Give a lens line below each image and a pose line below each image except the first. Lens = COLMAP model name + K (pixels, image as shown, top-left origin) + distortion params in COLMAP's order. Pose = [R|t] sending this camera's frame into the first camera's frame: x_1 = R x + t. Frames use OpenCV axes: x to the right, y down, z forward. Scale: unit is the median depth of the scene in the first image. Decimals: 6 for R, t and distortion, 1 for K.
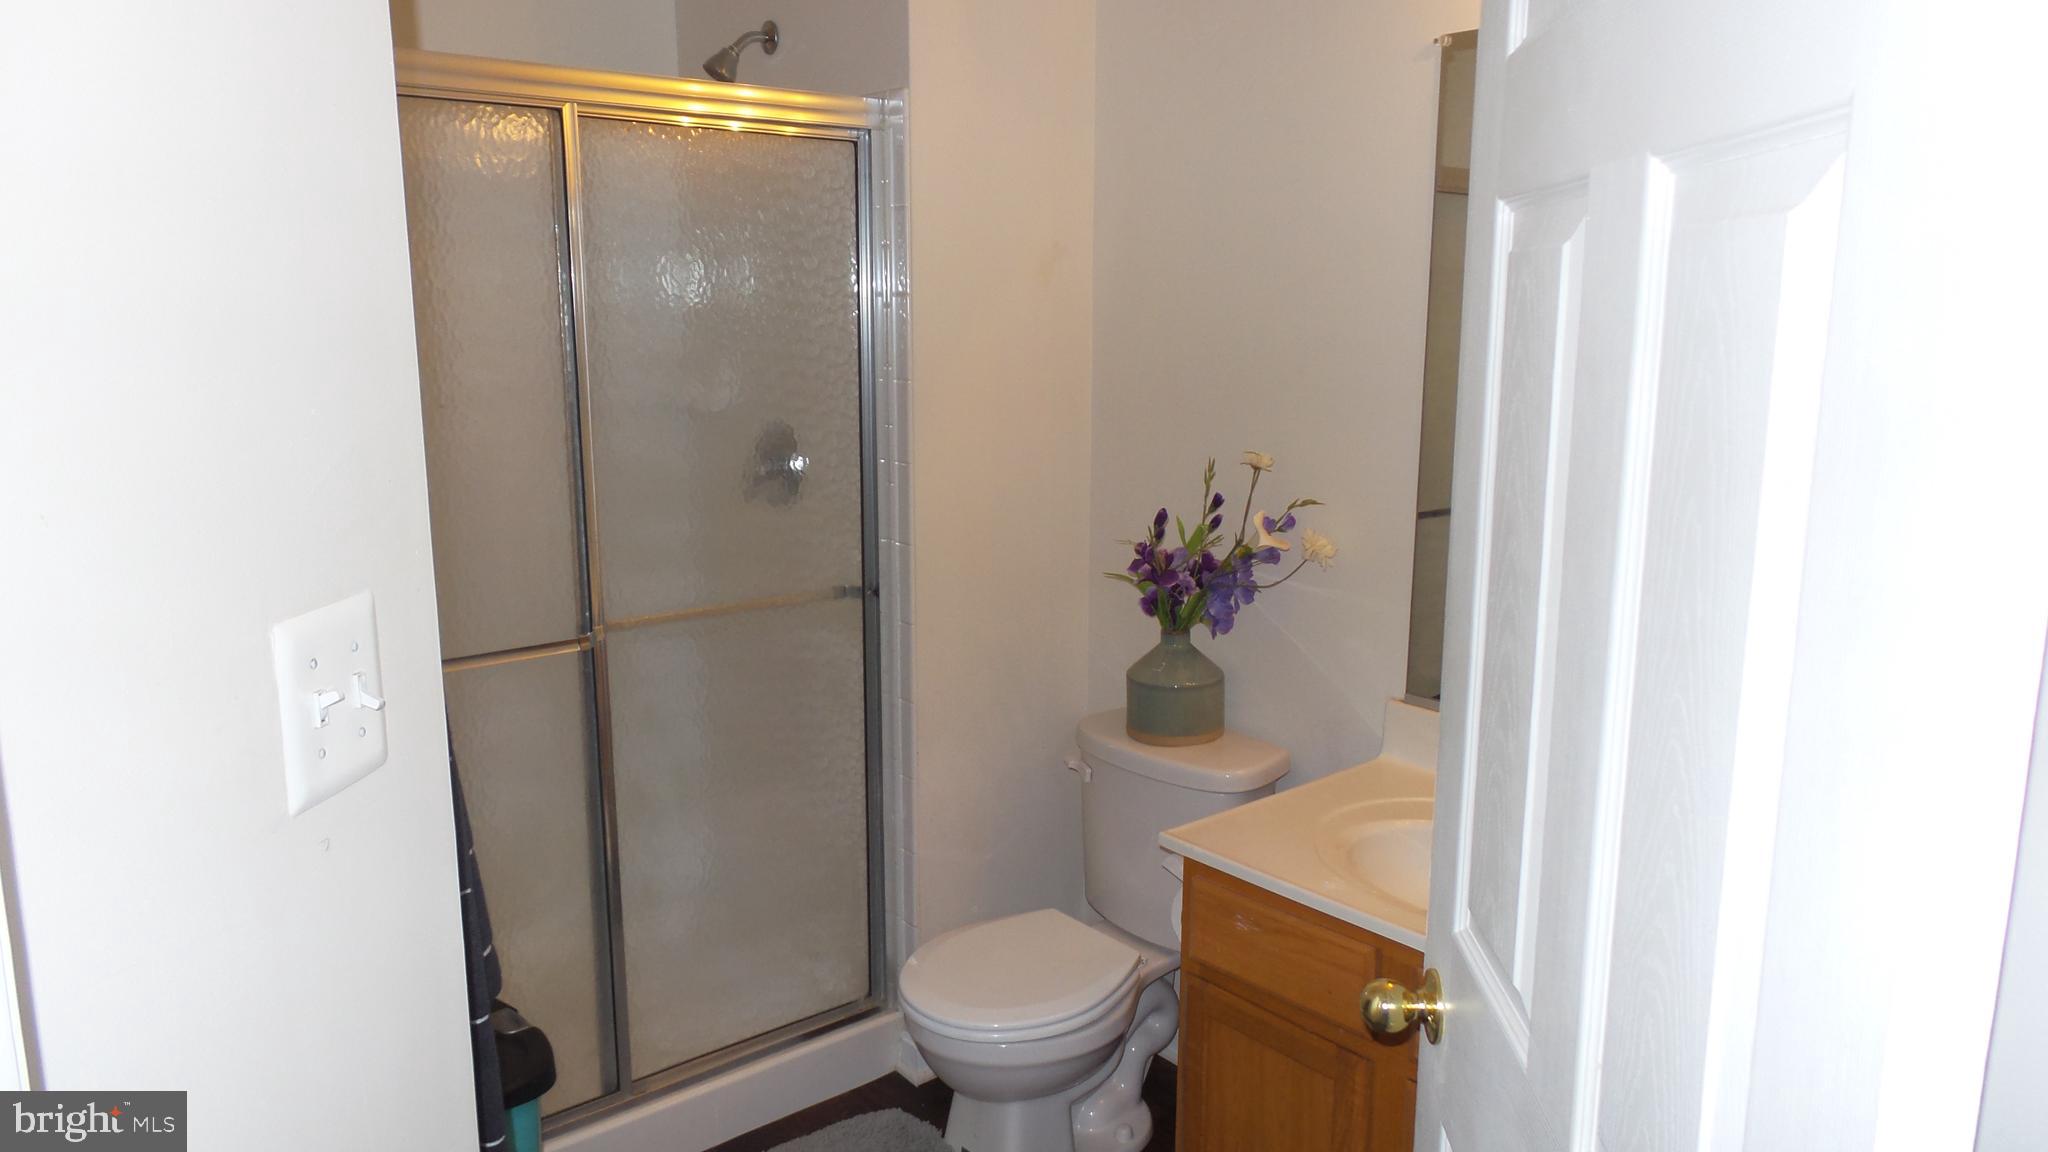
lens RADIAL K [[1407.3, 0, 1023.1], [0, 1407.3, 566.3], [0, 0, 1]] dist [-0.008578, 0.002032]
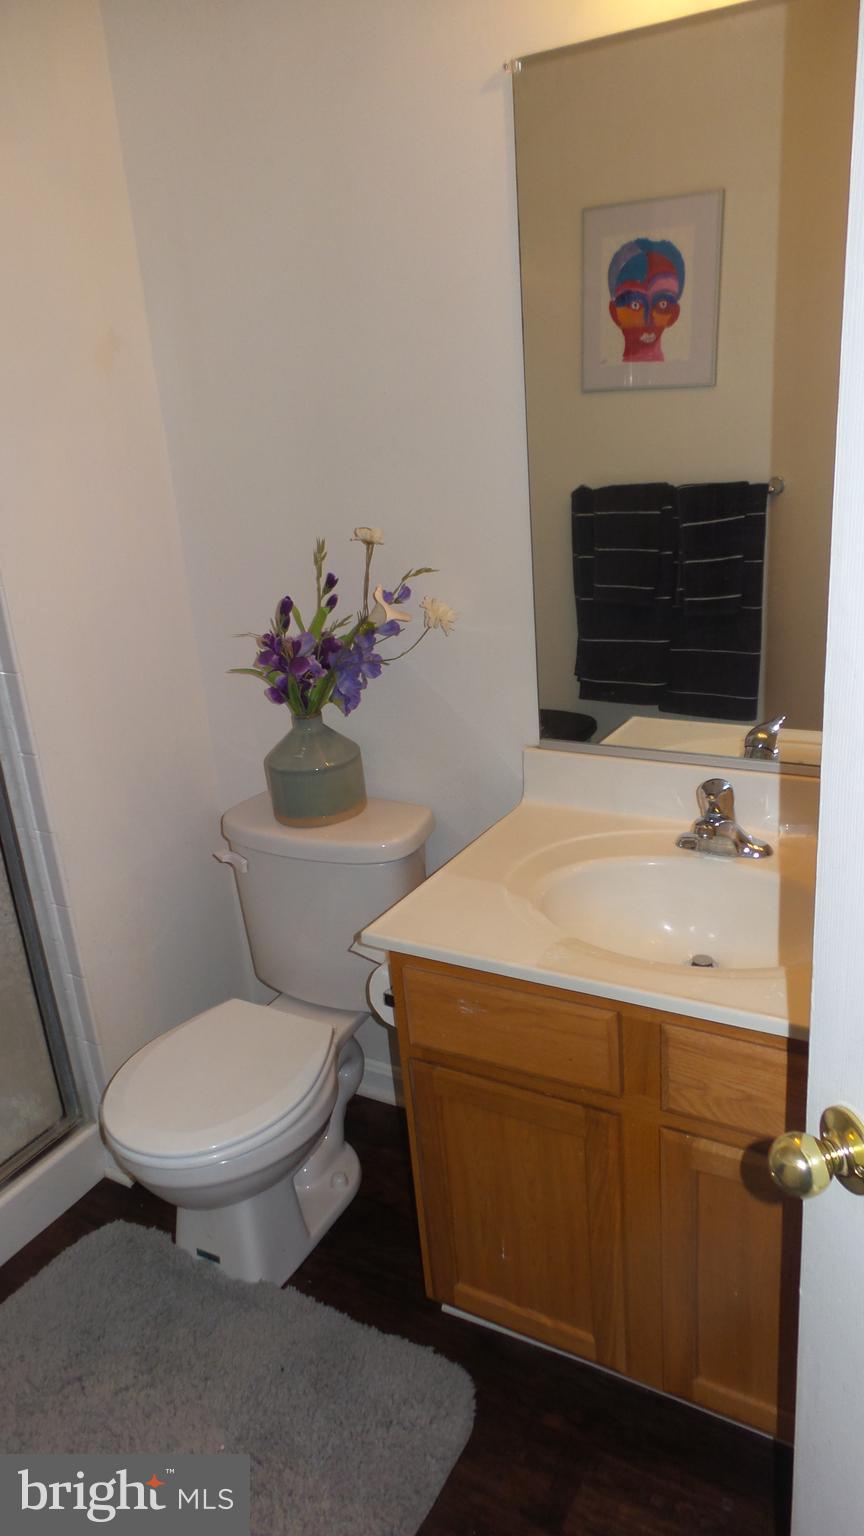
lens RADIAL K [[1055.5, 0, 435.8], [0, 1055.5, 784.9], [0, 0, 1]] dist [-0.008578, 0.002032]
pose [[0.936504, -0.188888, 0.295435, -0.041786], [0.143410, 0.975150, 0.168869, -0.020959], [-0.319990, -0.115778, 0.940320, 0.251069]]
